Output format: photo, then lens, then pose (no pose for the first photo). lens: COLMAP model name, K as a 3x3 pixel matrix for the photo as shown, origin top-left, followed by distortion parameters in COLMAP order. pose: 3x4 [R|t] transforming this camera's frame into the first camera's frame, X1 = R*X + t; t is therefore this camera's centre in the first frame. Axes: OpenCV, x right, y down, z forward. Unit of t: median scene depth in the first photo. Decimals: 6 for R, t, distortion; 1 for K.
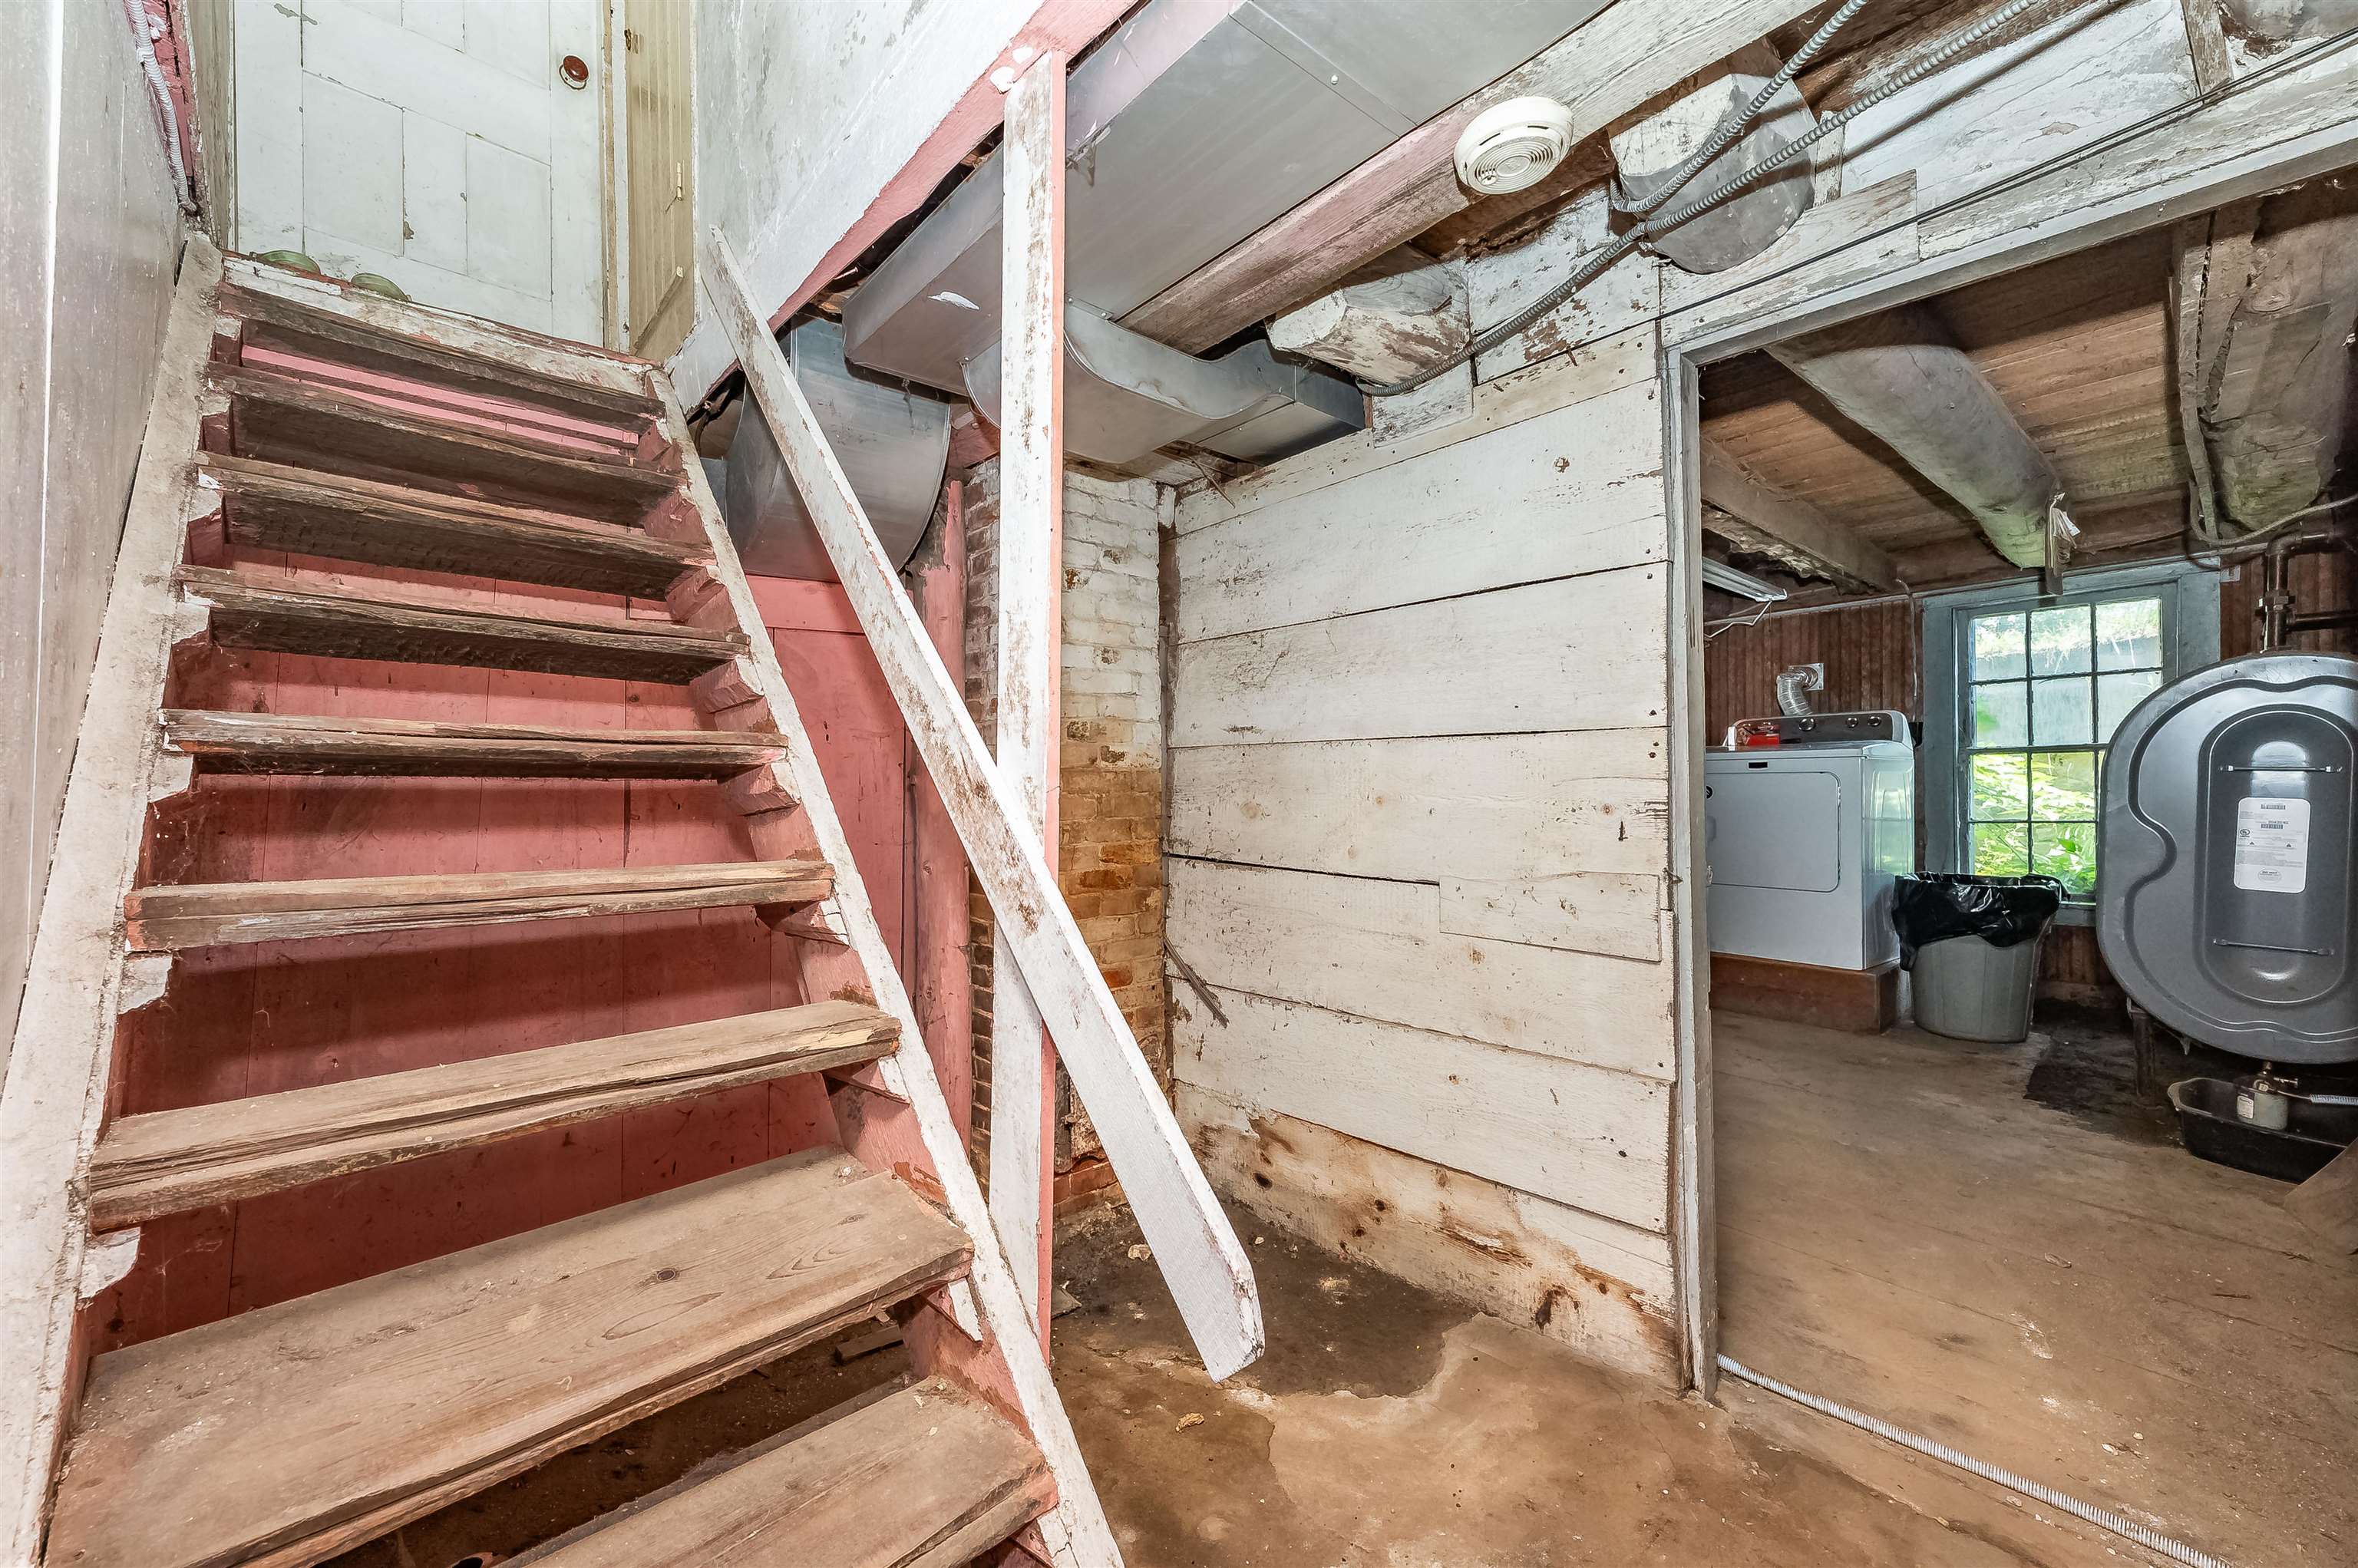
lens RADIAL K [[940.7, 0, 1186.5], [0, 940.7, 793.3], [0, 0, 1]] dist [-0.001308, 0.000051]
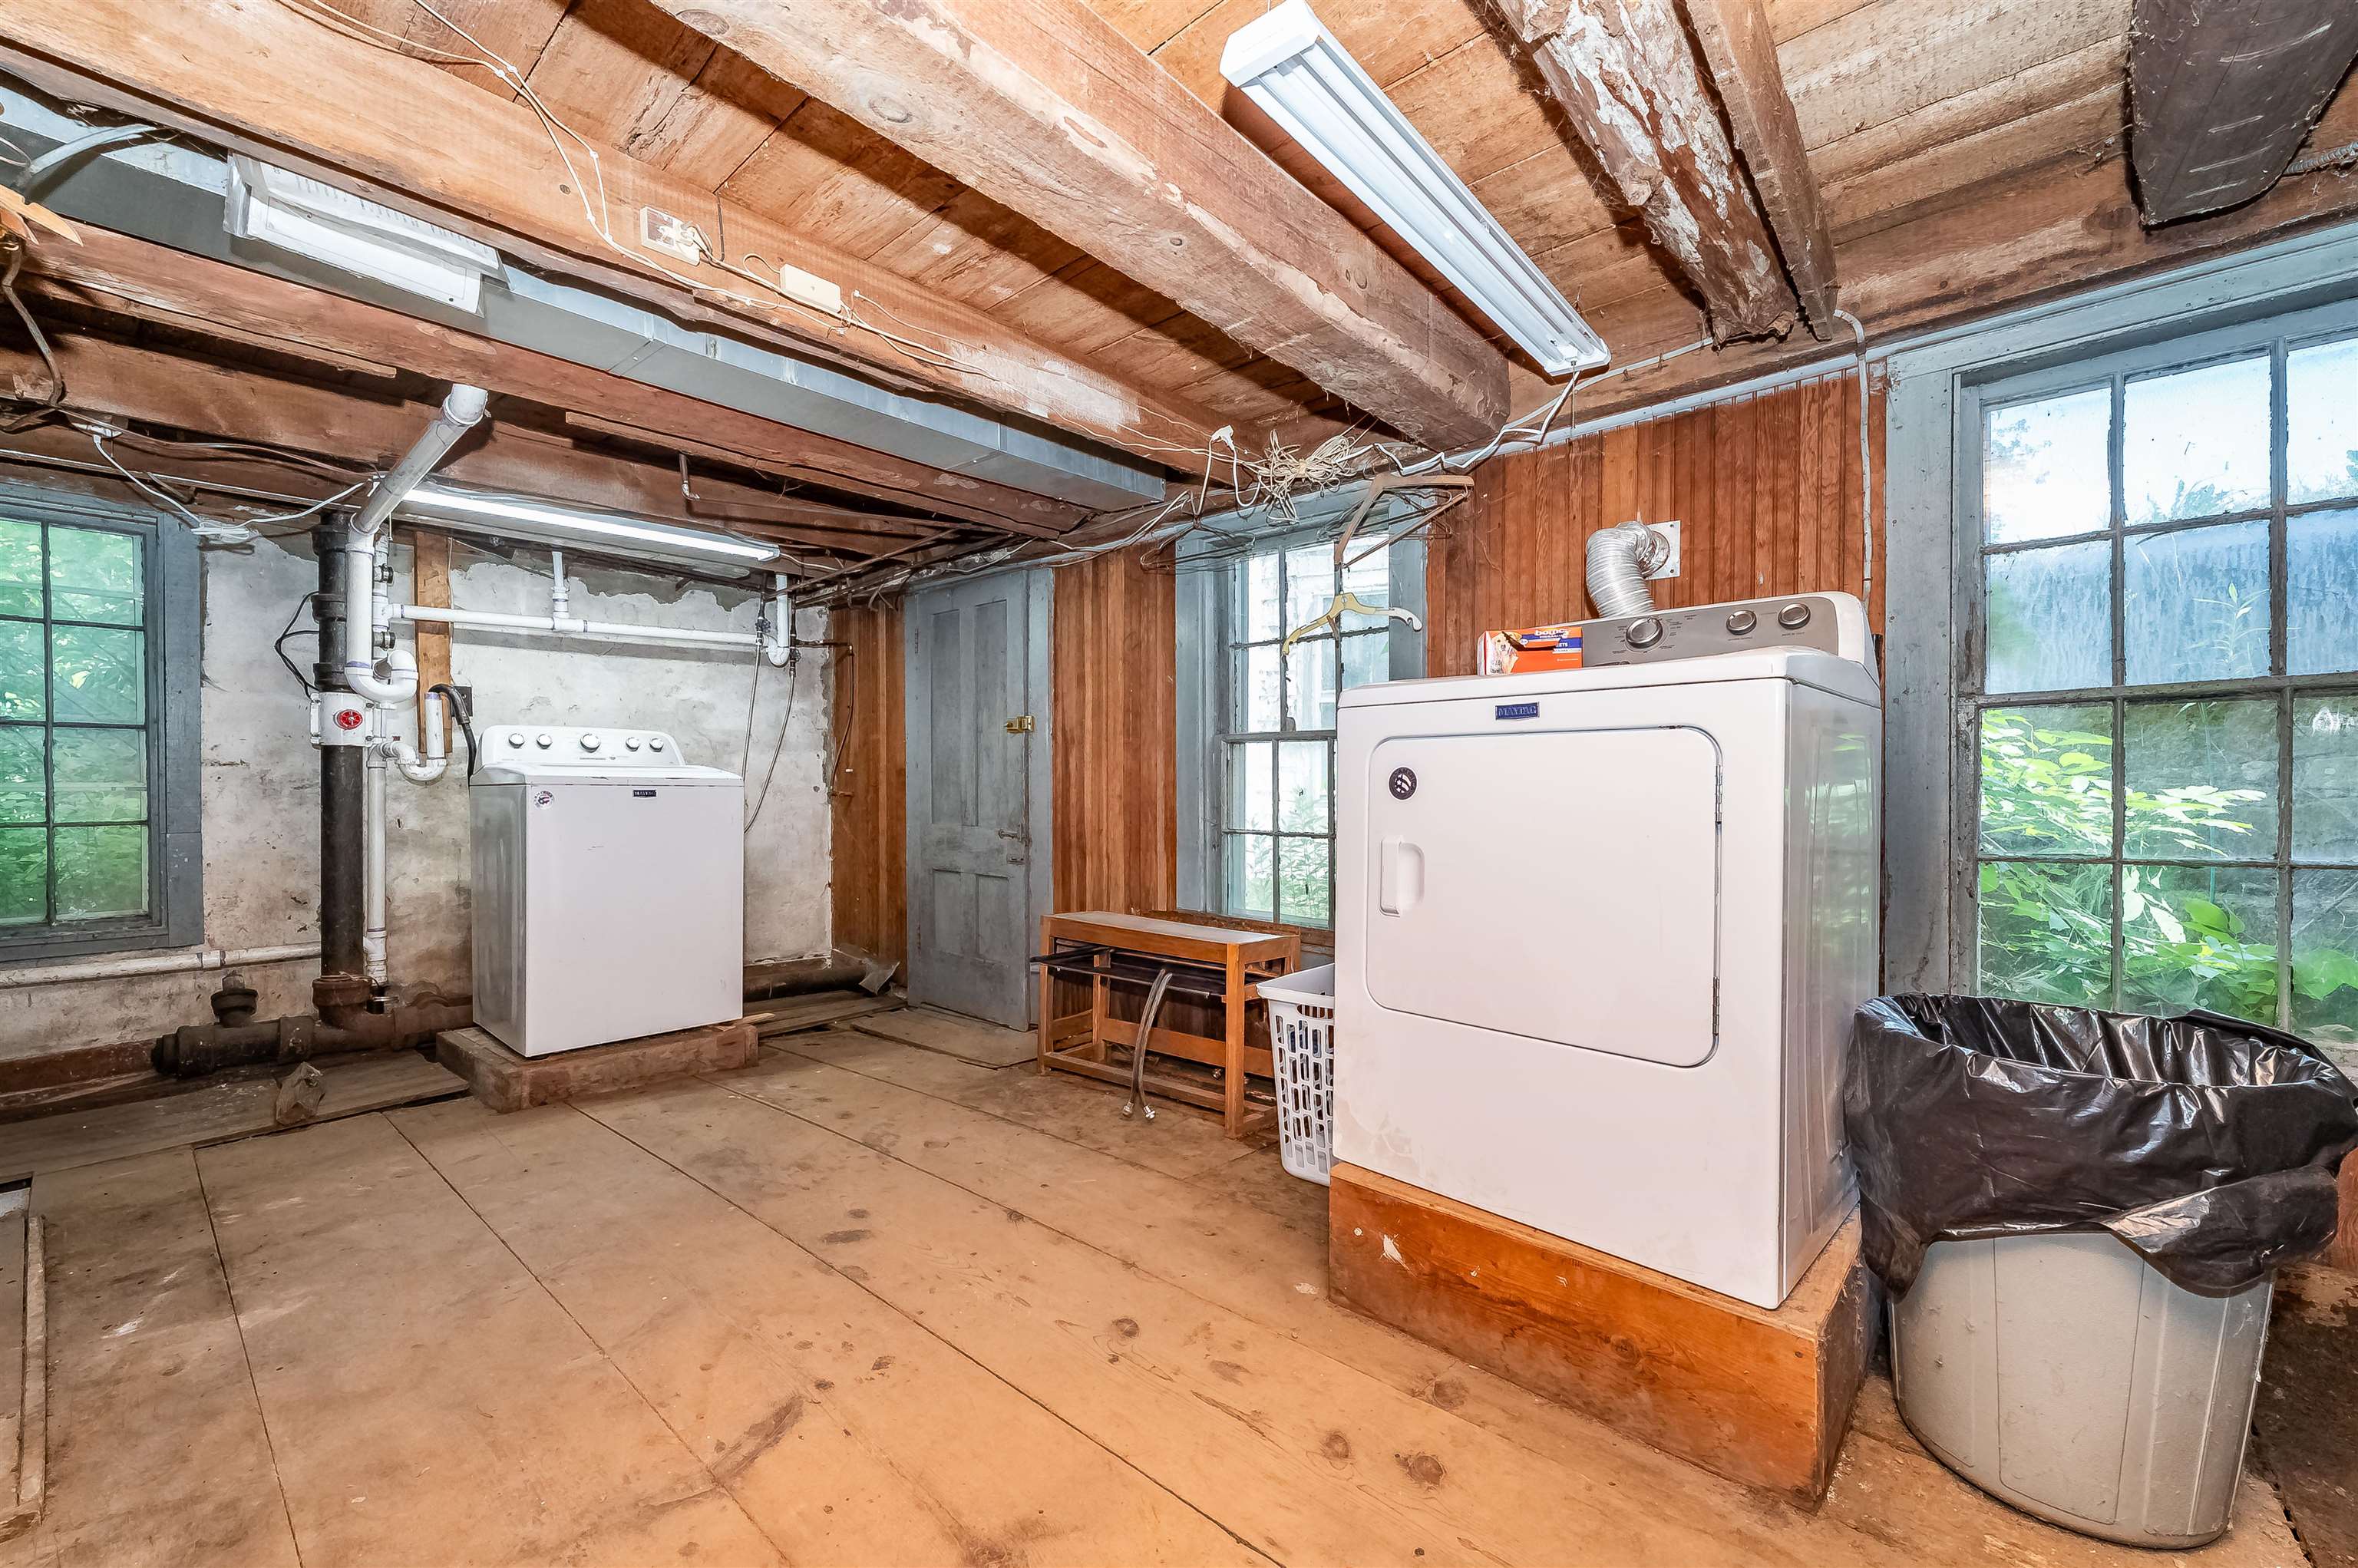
lens RADIAL K [[940.7, 0, 1174.4], [0, 940.7, 783.4], [0, 0, 1]] dist [-0.001308, 0.000051]
pose [[0.994055, 0.008592, 0.108540, 0.382917], [-0.008998, 0.999954, 0.003250, -0.001085], [-0.108508, -0.004207, 0.994087, 0.570015]]
